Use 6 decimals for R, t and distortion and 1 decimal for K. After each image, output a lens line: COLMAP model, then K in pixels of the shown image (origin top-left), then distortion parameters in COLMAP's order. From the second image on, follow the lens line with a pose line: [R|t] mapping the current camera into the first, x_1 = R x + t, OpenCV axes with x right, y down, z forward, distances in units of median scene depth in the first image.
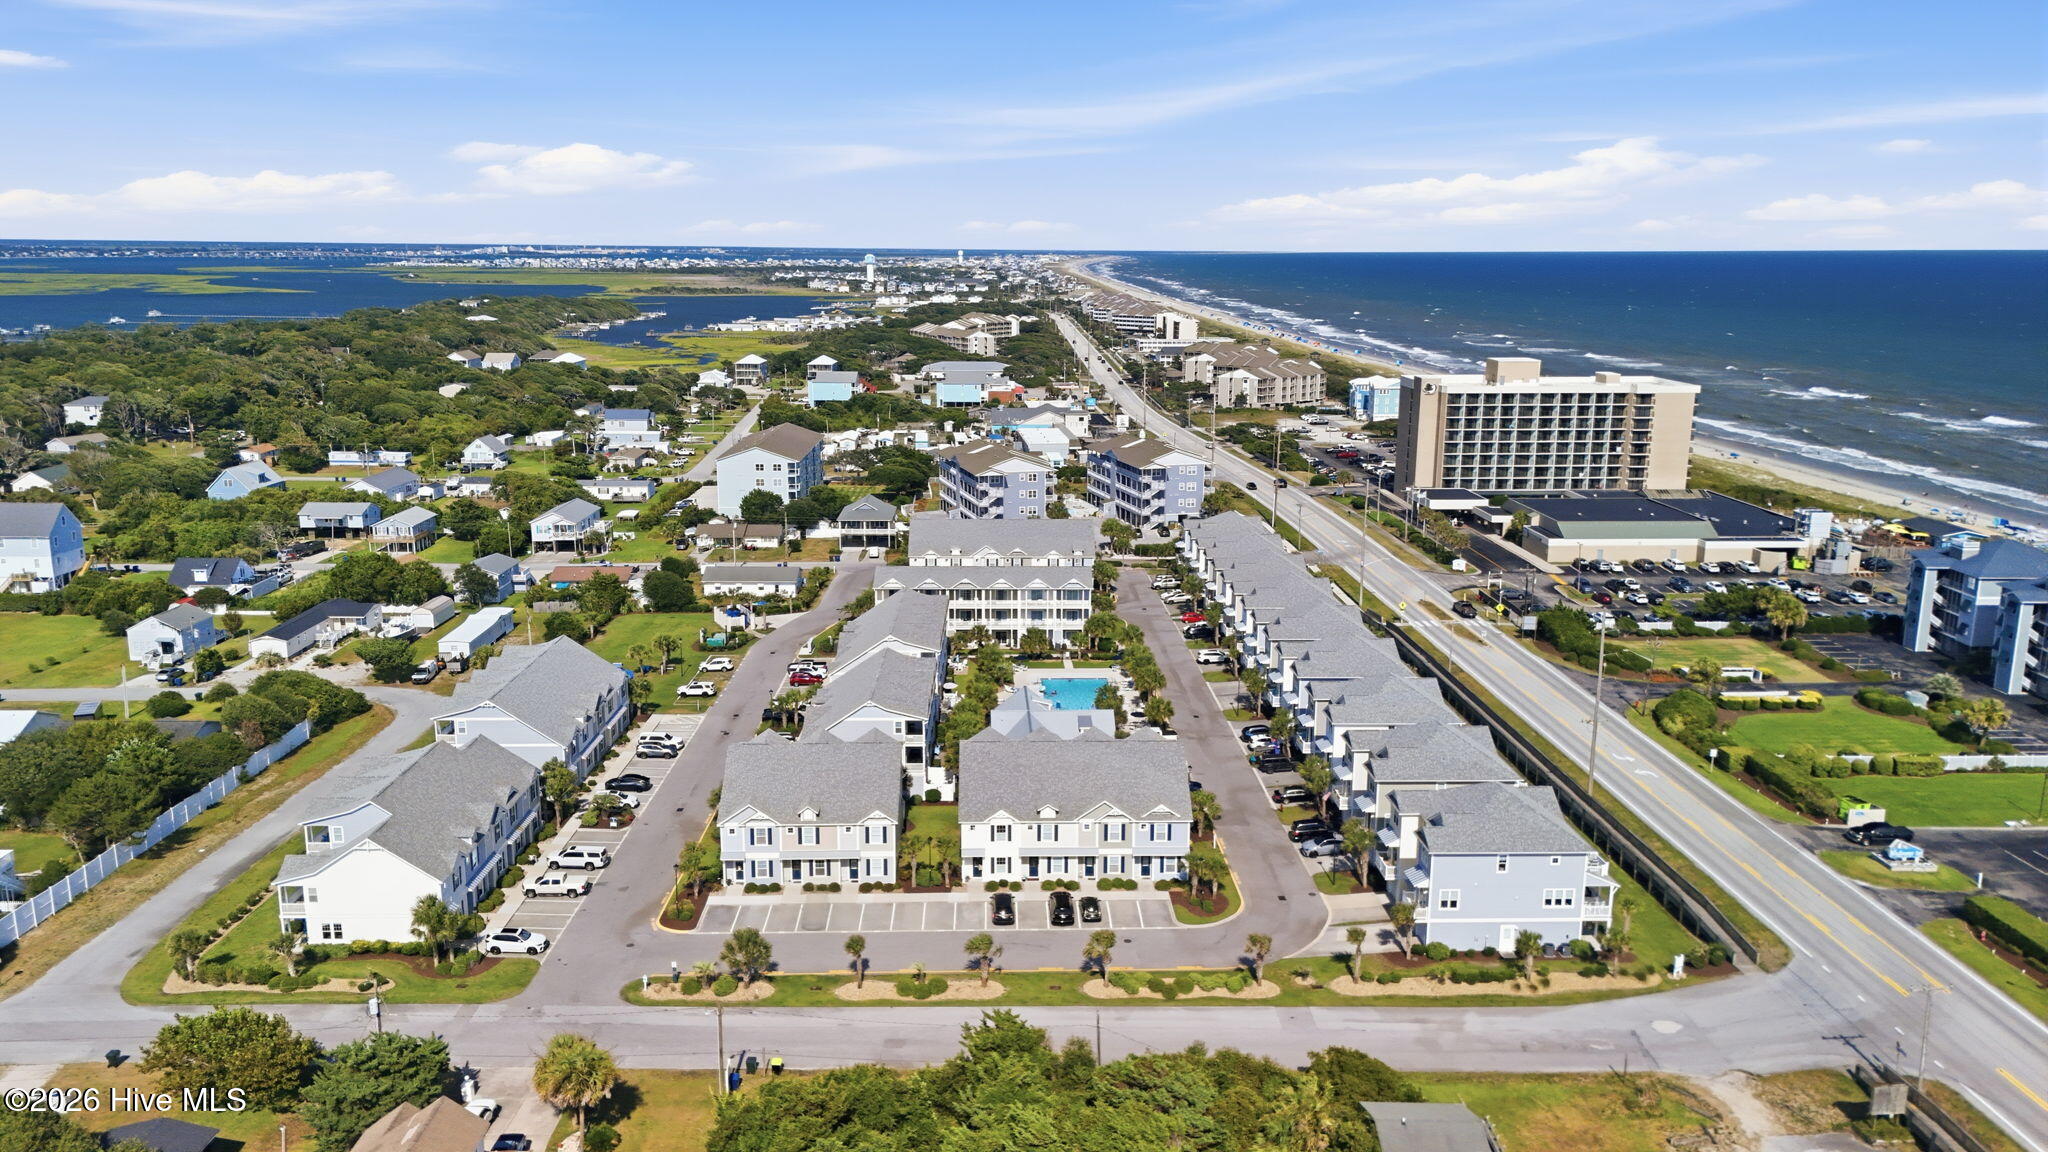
lens RADIAL K [[1503.8, 0, 1024.0], [0, 1503.8, 576.0], [0, 0, 1]] dist [0.085821, -0.085369]
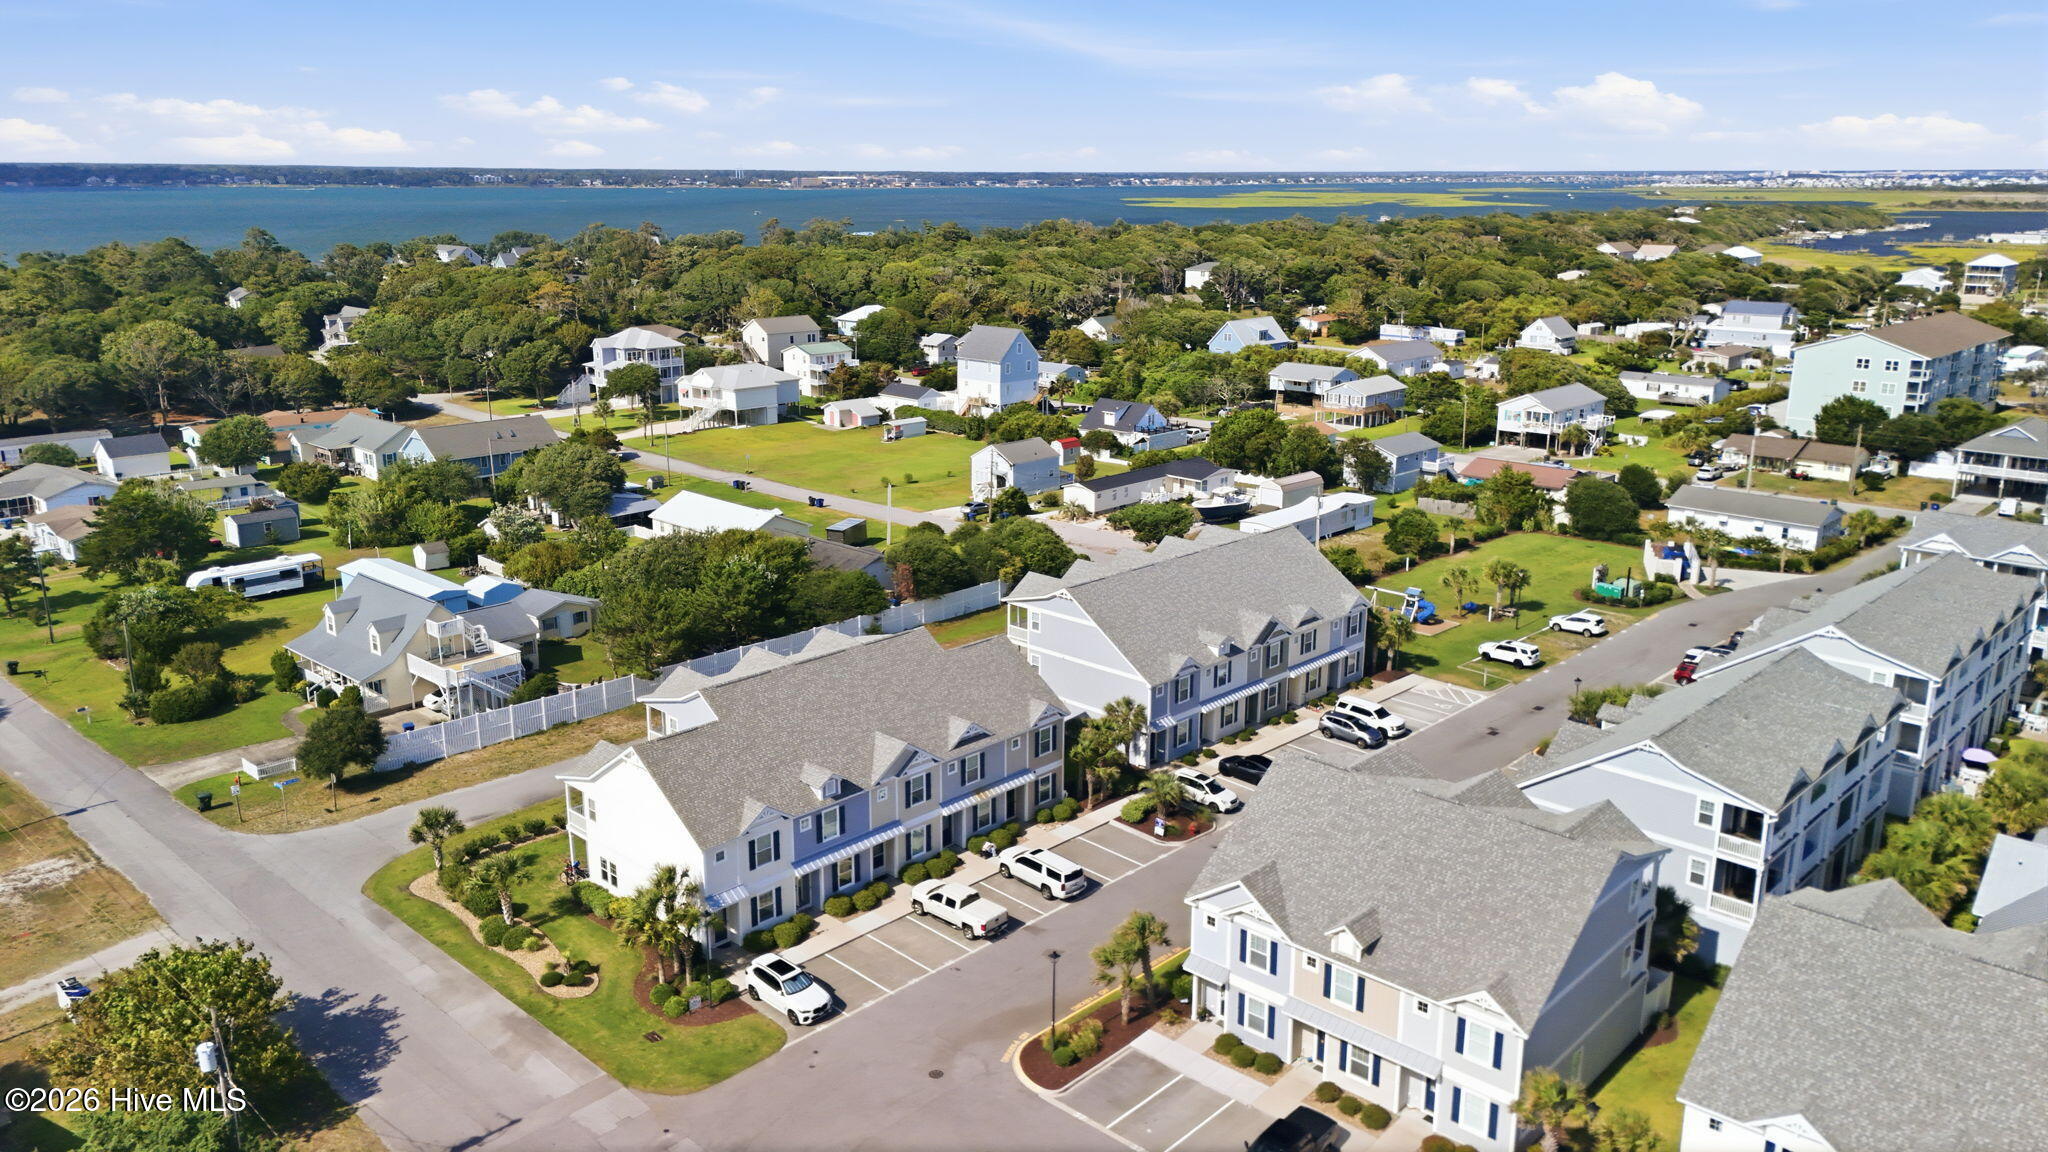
lens RADIAL K [[1503.8, 0, 1024.0], [0, 1503.8, 576.0], [0, 0, 1]] dist [0.085821, -0.085369]
pose [[0.714971, 0.179577, -0.675699, 0.050166], [-0.149848, 0.983352, 0.102782, 0.009393], [0.682907, 0.027766, 0.729977, 0.373448]]
